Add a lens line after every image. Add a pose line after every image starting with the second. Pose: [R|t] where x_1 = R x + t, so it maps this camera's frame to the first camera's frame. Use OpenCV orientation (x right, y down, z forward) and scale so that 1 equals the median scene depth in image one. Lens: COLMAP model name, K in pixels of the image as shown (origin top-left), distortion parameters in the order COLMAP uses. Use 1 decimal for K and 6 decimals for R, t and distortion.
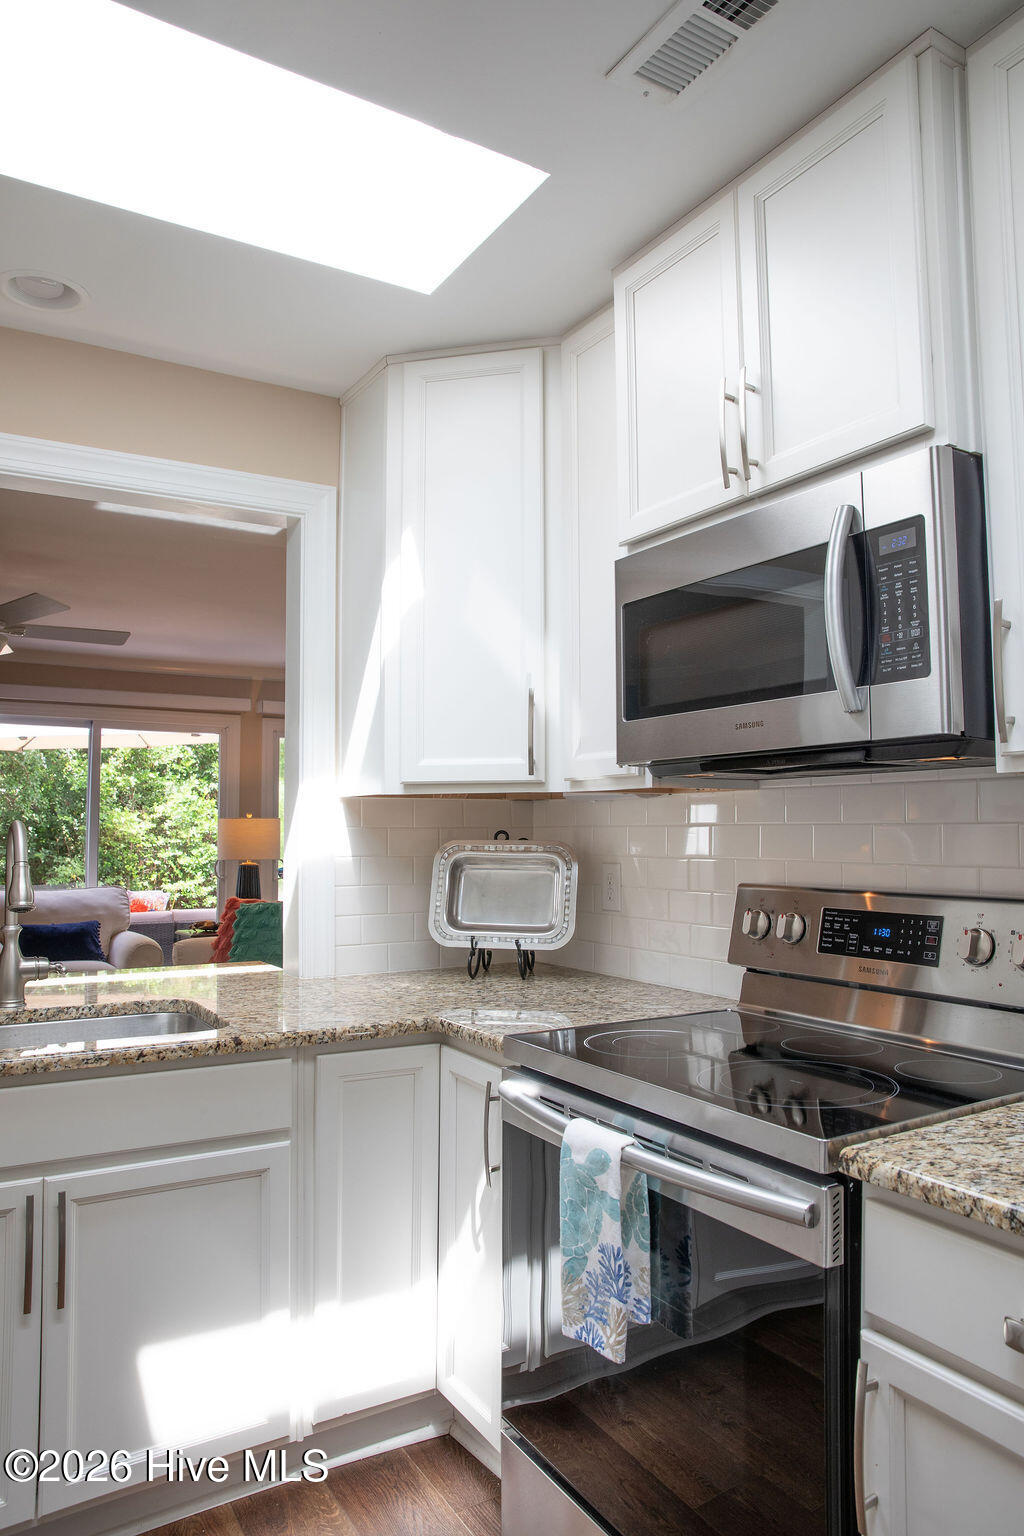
lens RADIAL K [[1030.8, 0, 512.0], [0, 1030.8, 768.0], [0, 0, 1]] dist [-0.112182, 0.083255]
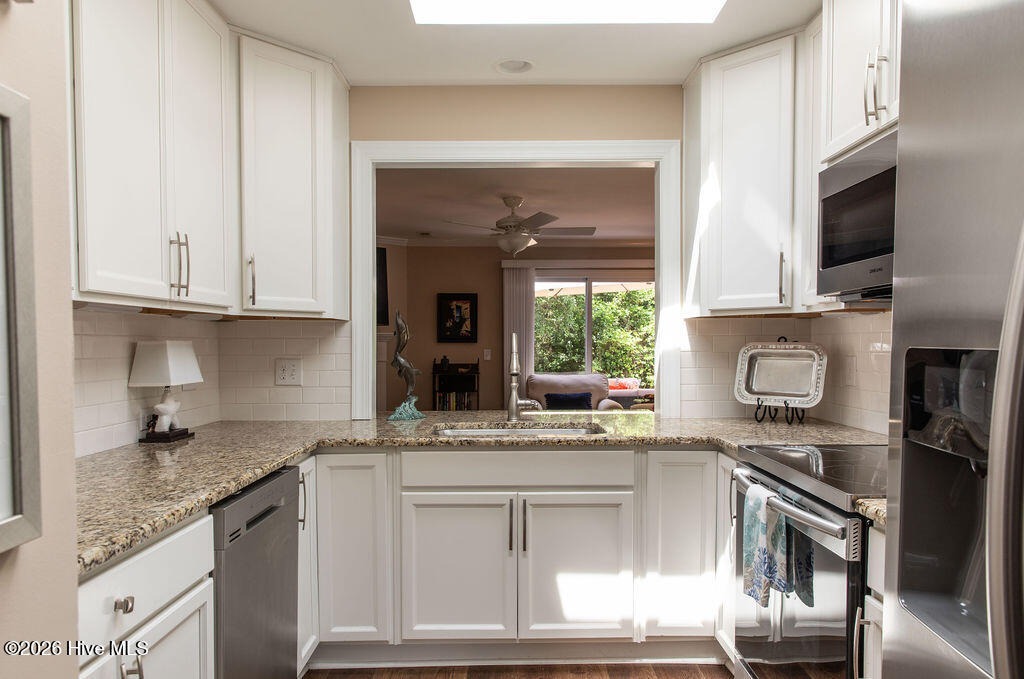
lens RADIAL K [[680.4, 0, 513.5], [0, 680.4, 369.1], [0, 0, 1]] dist [0.005687, -0.001355]
pose [[0.858887, 0.016019, -0.511915, 0.244982], [0.034704, 0.995393, 0.089375, -0.000679], [0.510989, -0.094529, 0.854374, -0.229326]]
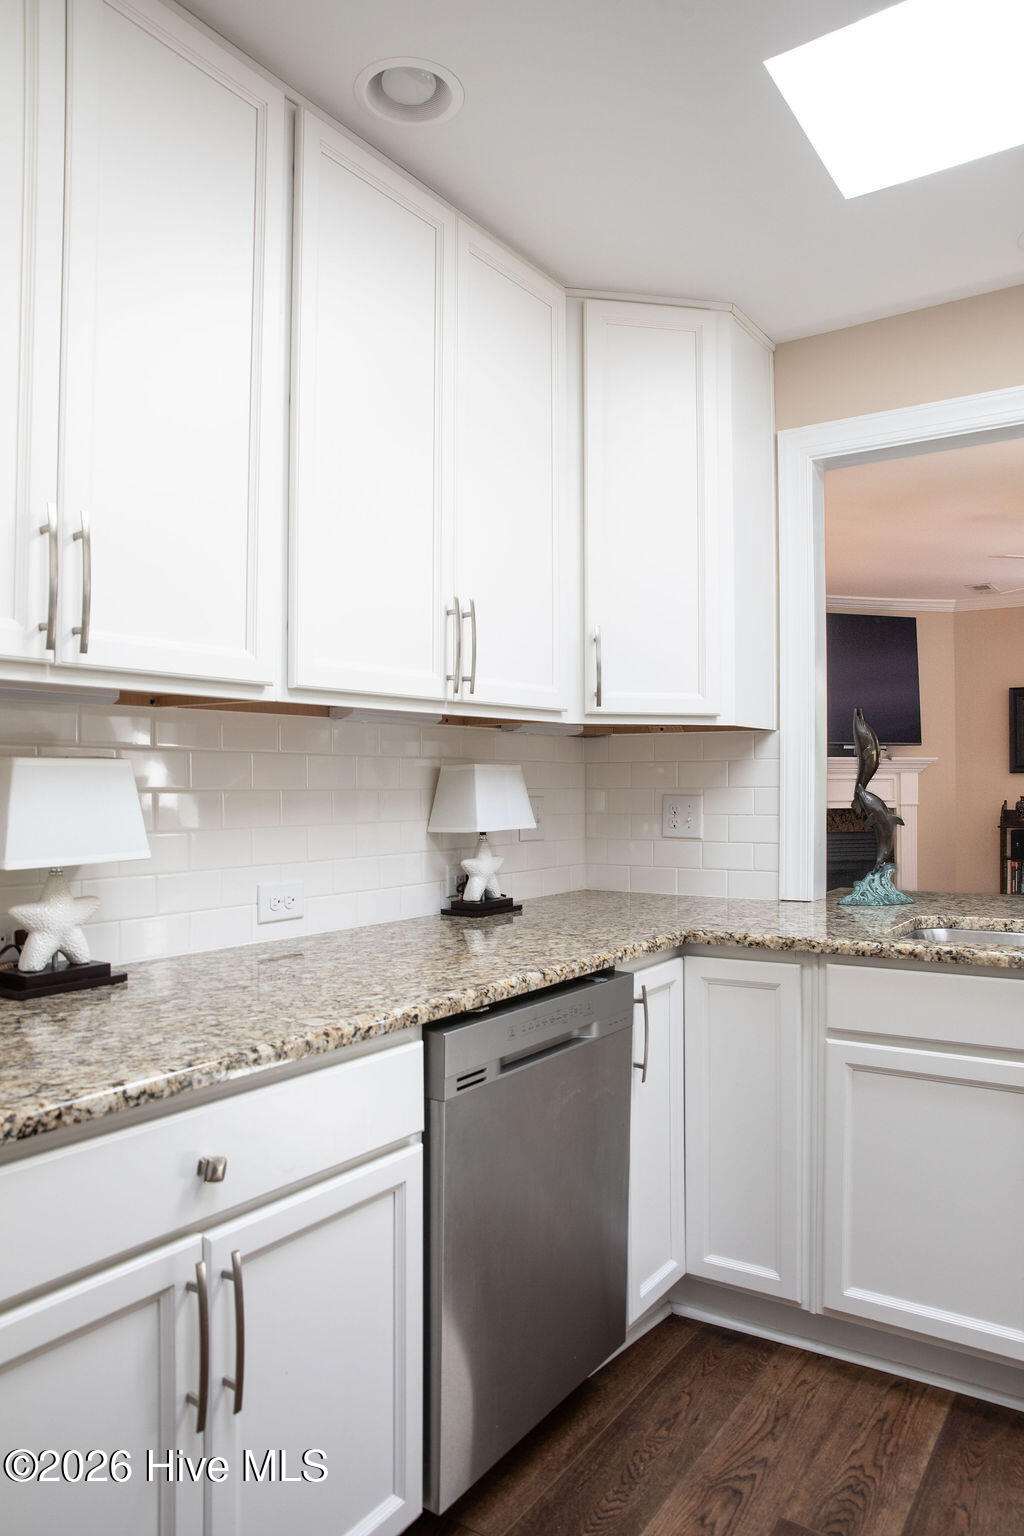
lens RADIAL K [[1030.8, 0, 512.0], [0, 1030.8, 768.0], [0, 0, 1]] dist [-0.112182, 0.083255]
pose [[0.411237, -0.016304, -0.911383, 0.230054], [0.061050, 0.998088, 0.009692, 0.030196], [0.909482, -0.059626, 0.411446, 0.024445]]
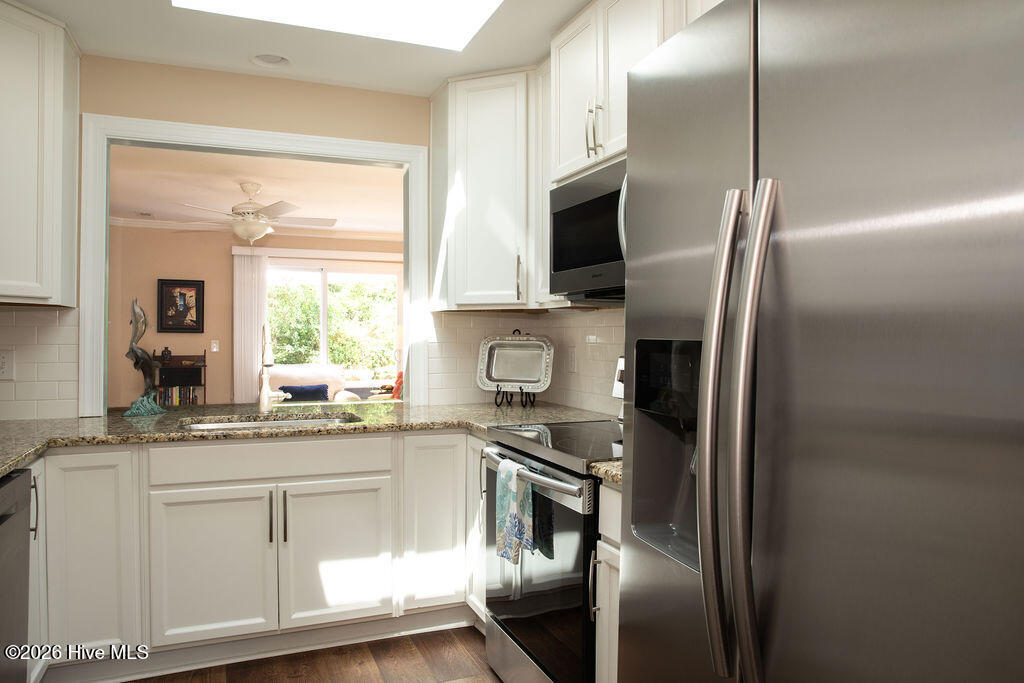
lens RADIAL K [[687.2, 0, 512.0], [0, 687.2, 341.5], [0, 0, 1]] dist [-0.112182, 0.083255]
pose [[0.989988, 0.004309, -0.141089, 0.212830], [0.005528, 0.997583, 0.069261, -0.005275], [0.141047, -0.069348, 0.987571, -0.318533]]
